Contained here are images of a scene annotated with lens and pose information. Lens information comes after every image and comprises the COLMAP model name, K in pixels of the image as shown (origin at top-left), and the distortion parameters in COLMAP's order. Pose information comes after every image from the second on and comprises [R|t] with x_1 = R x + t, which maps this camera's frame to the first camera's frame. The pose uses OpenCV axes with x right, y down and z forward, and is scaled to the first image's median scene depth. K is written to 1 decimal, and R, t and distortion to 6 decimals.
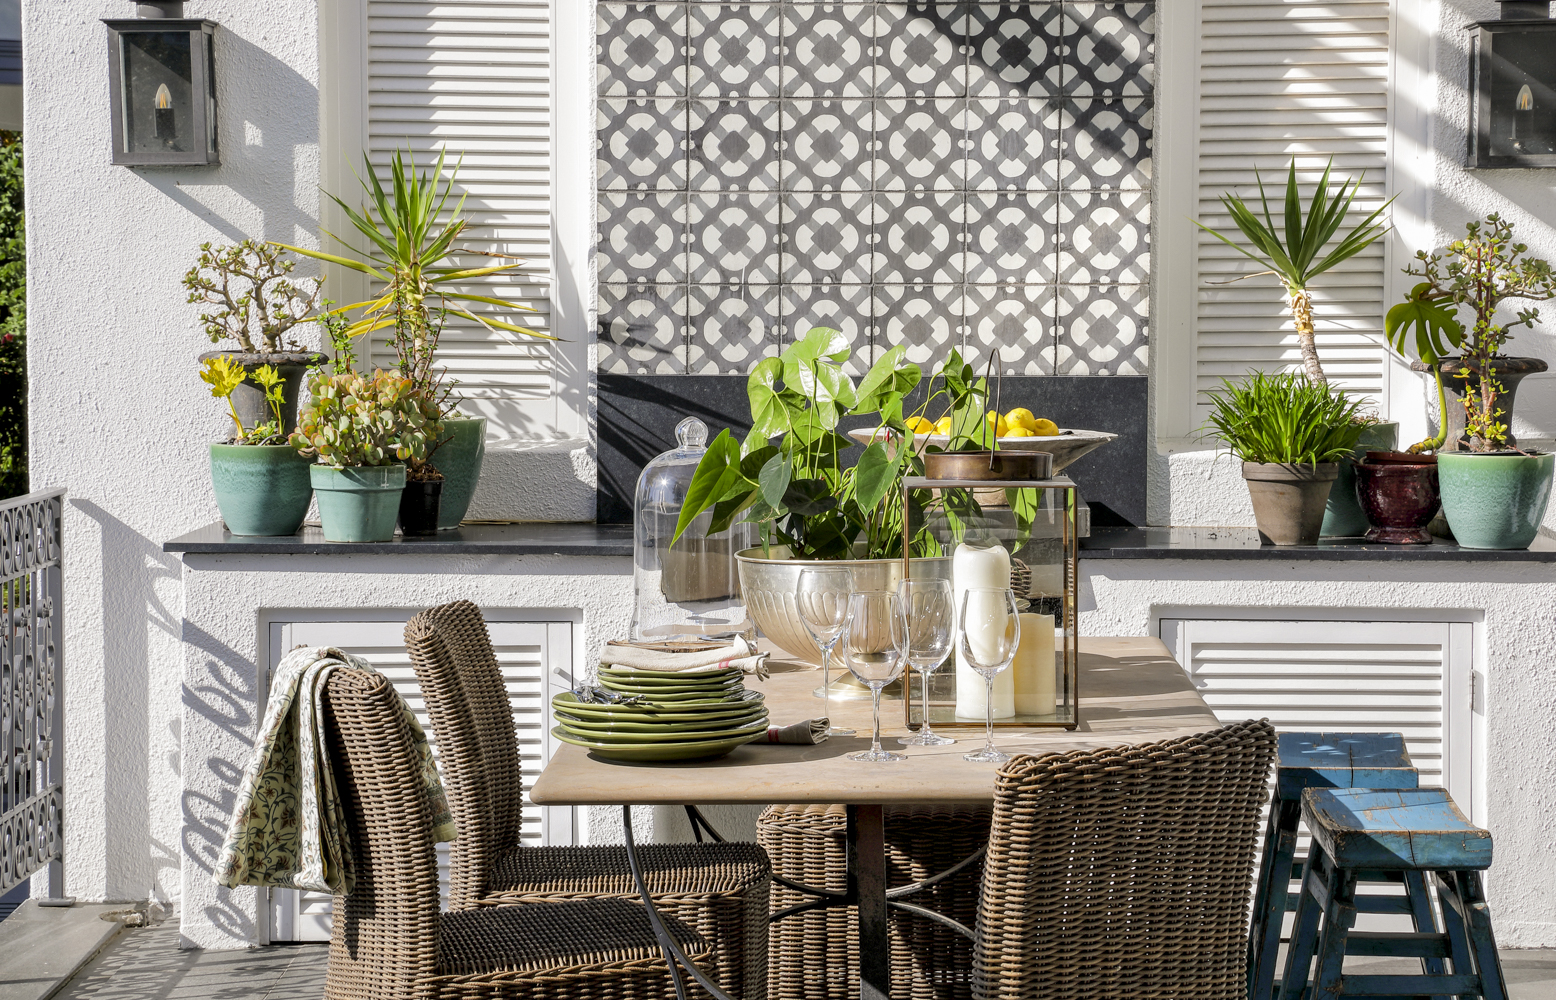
lens RADIAL K [[4139.6, 0, 635.5], [0, 4139.6, 611.9], [0, 0, 1]] dist [0.470241, 0.000000]
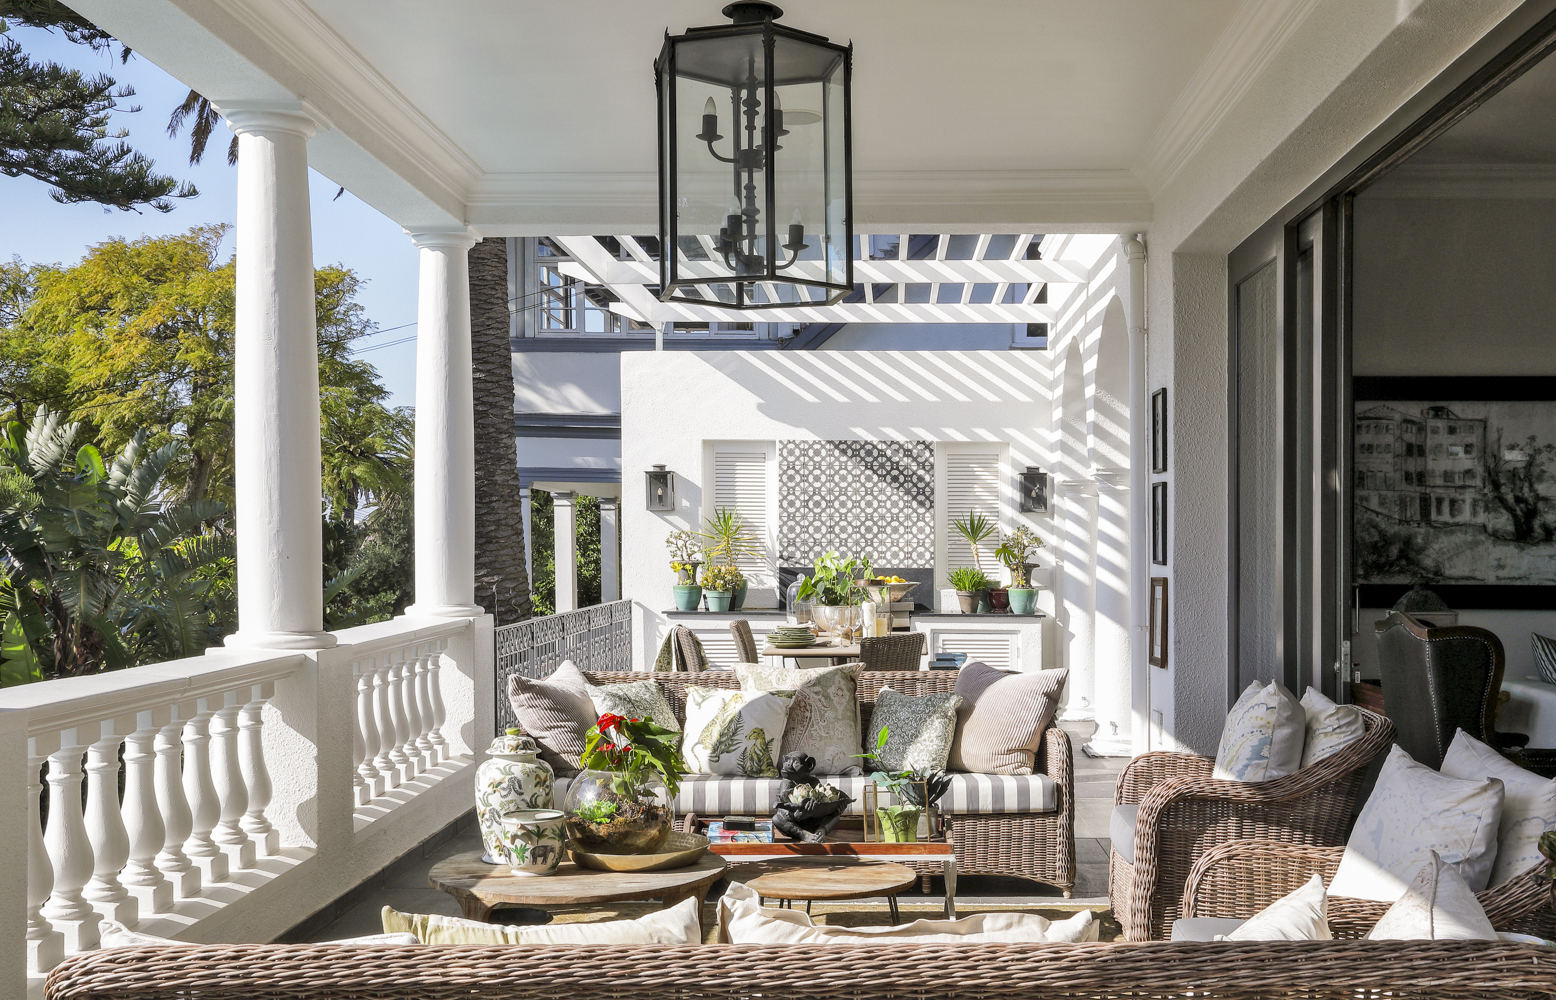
lens RADIAL K [[1614.7, 0, 778.2], [0, 1614.7, 506.9], [0, 0, 1]] dist [0.020191, 0.000000]
pose [[0.999844, -0.001905, -0.017532, 0.014295], [-0.000034, 0.993937, -0.109953, 0.043672], [0.017635, 0.109937, 0.993782, -0.385496]]
